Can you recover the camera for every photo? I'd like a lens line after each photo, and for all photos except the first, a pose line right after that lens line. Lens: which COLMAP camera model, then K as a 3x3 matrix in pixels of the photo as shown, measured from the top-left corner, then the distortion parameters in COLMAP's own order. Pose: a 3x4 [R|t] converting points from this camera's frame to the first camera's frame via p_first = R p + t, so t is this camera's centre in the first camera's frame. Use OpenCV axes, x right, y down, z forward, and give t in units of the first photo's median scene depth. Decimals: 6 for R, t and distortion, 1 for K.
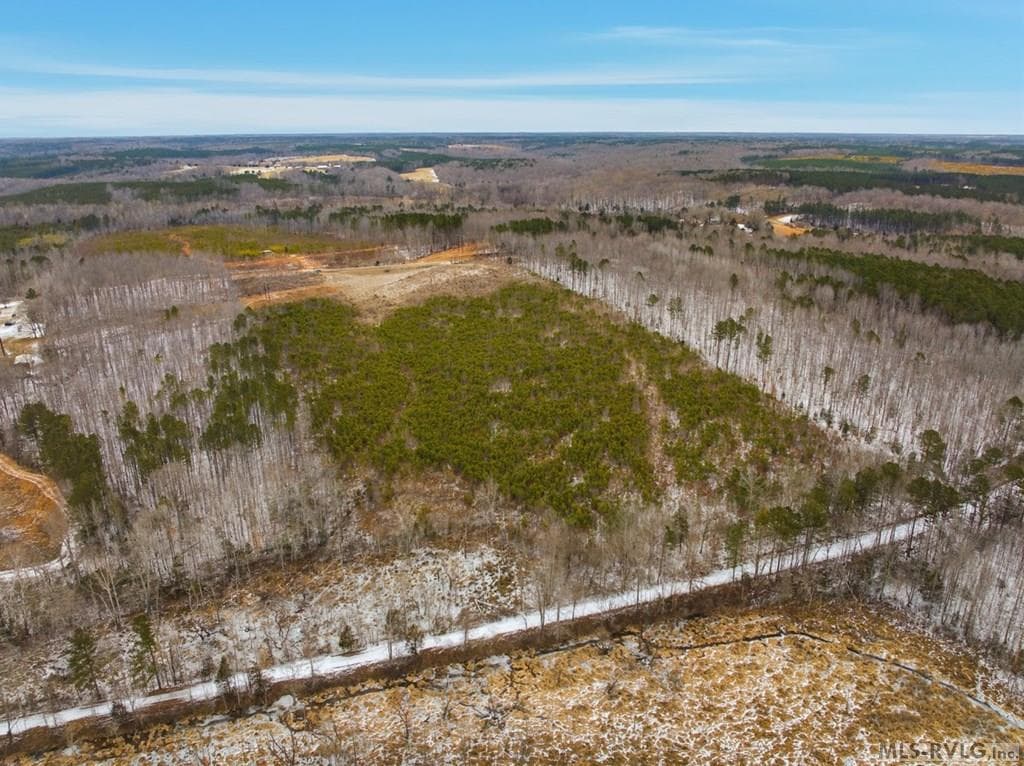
lens RADIAL K [[713.8, 0, 513.6], [0, 713.8, 379.3], [0, 0, 1]] dist [-0.033564, -0.000292]
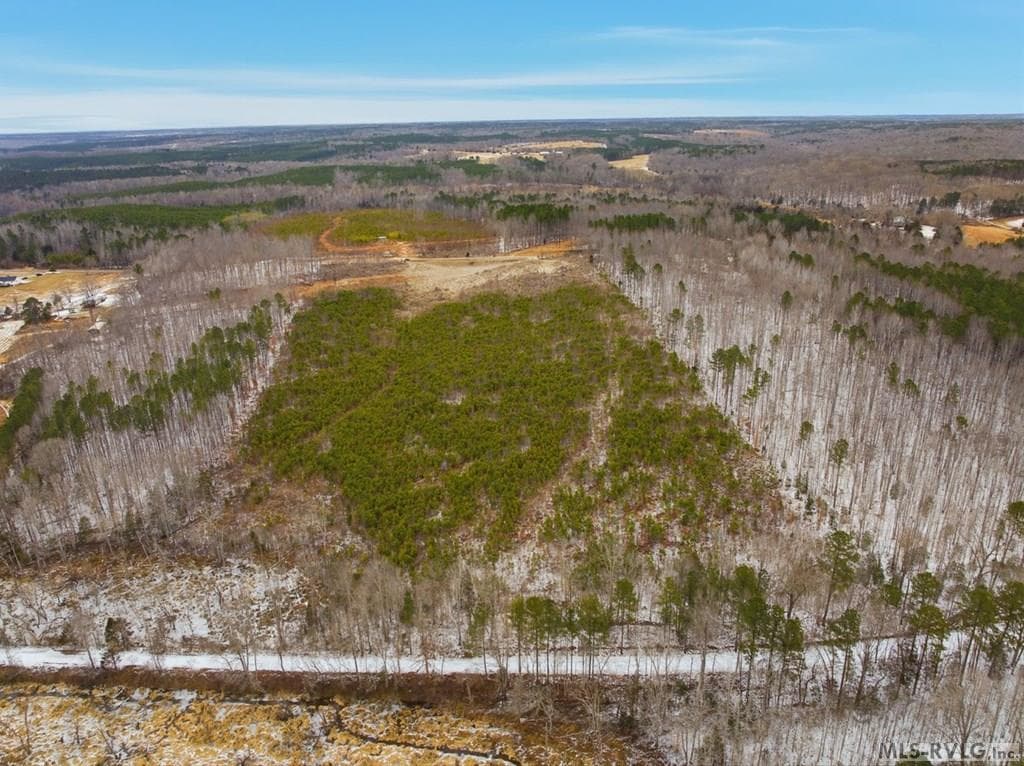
lens RADIAL K [[713.8, 0, 510.5], [0, 713.8, 389.8], [0, 0, 1]] dist [-0.033564, -0.000292]
pose [[0.937725, 0.109689, -0.329605, 0.434386], [-0.099057, 0.993878, 0.048934, -0.064384], [0.332954, -0.013236, 0.942850, 0.182085]]
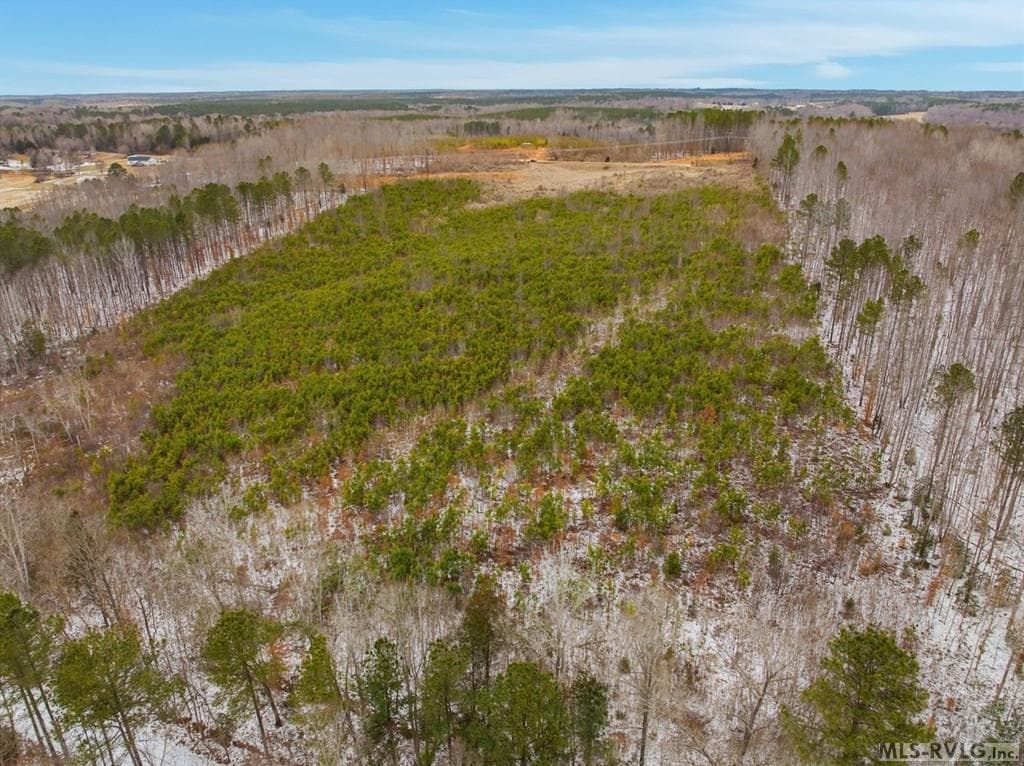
lens RADIAL K [[713.8, 0, 506.7], [0, 713.8, 377.9], [0, 0, 1]] dist [-0.033564, -0.000292]
pose [[0.757678, 0.245357, -0.604751, 0.538963], [-0.213696, 0.968827, 0.125334, -0.006842], [0.616651, 0.034271, 0.786490, 0.664061]]
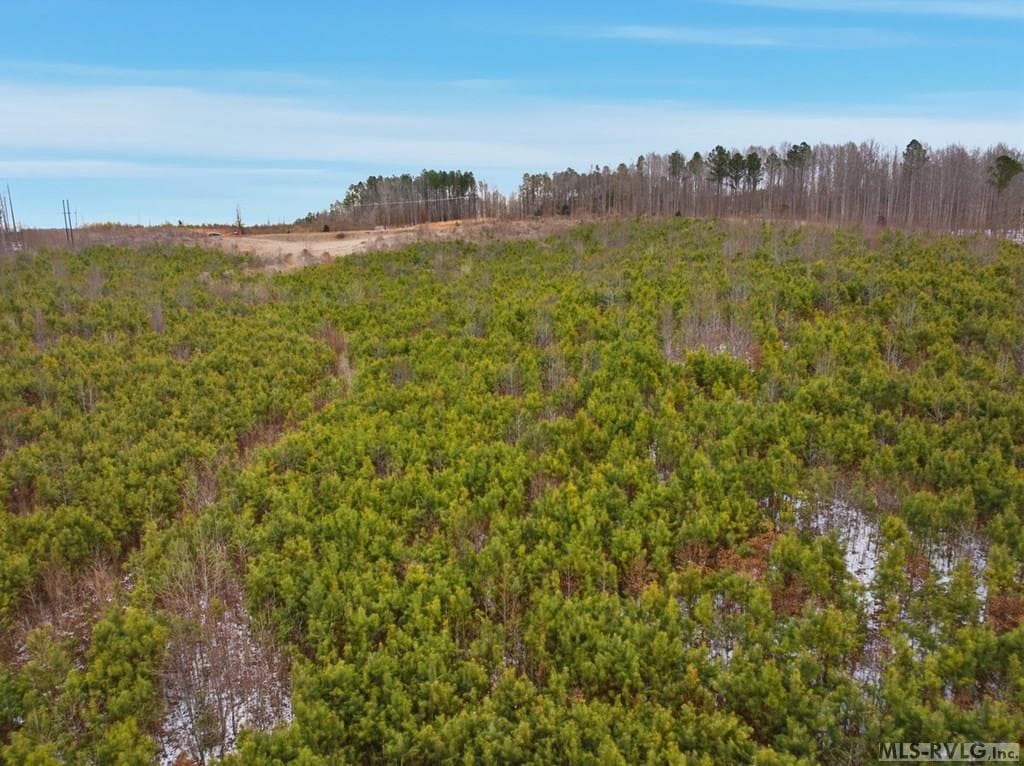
lens RADIAL K [[713.8, 0, 510.3], [0, 713.8, 381.0], [0, 0, 1]] dist [-0.033564, -0.000292]
pose [[0.999929, -0.011065, 0.004400, -0.103335], [0.011538, 0.991683, -0.128185, 0.062840], [-0.002945, 0.128226, 0.991741, 0.940972]]
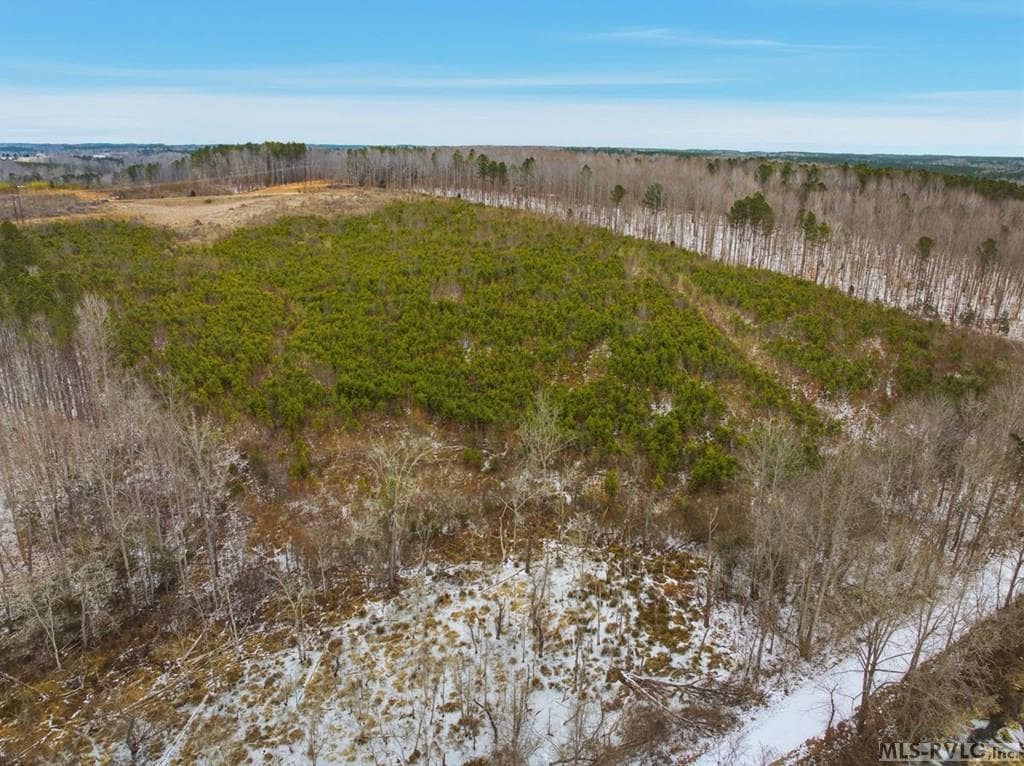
lens RADIAL K [[713.8, 0, 516.0], [0, 713.8, 377.7], [0, 0, 1]] dist [-0.033564, -0.000292]
pose [[0.963910, -0.060760, 0.259202, -0.152397], [0.067676, 0.997548, -0.017836, 0.117071], [-0.257483, 0.034734, 0.965658, 0.488933]]
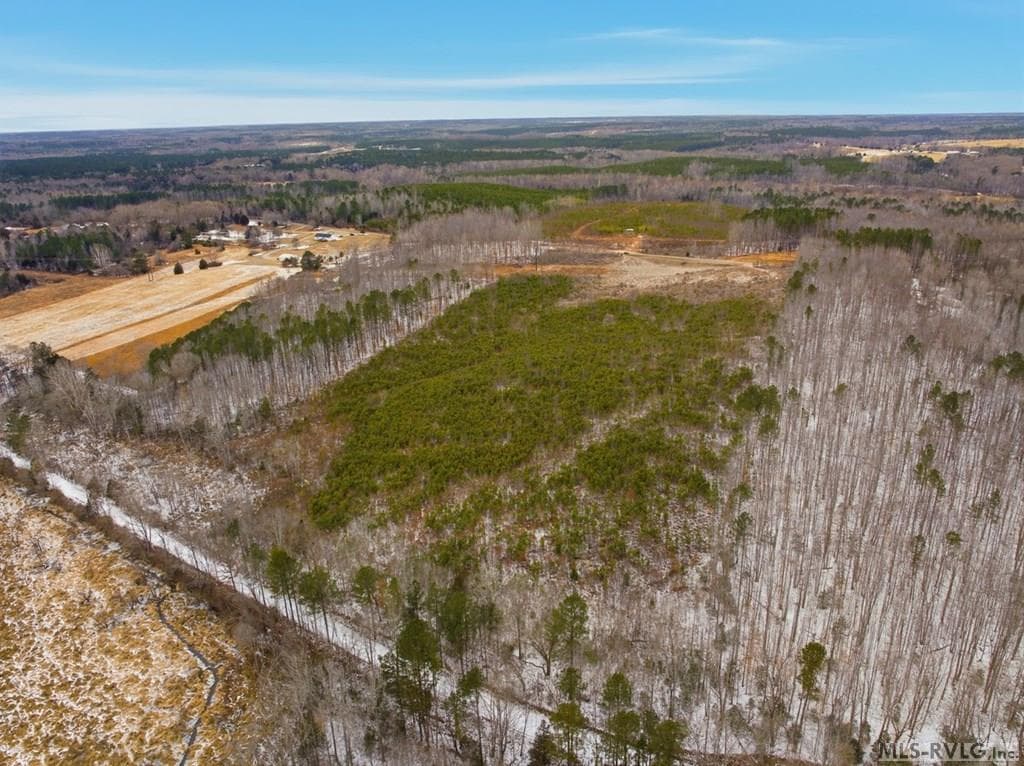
lens RADIAL K [[713.8, 0, 510.9], [0, 713.8, 365.8], [0, 0, 1]] dist [-0.033564, -0.000292]
pose [[0.610682, 0.253105, -0.750336, 0.862927], [-0.245030, 0.961438, 0.124890, -0.167851], [0.753012, 0.107586, 0.649152, 0.458587]]
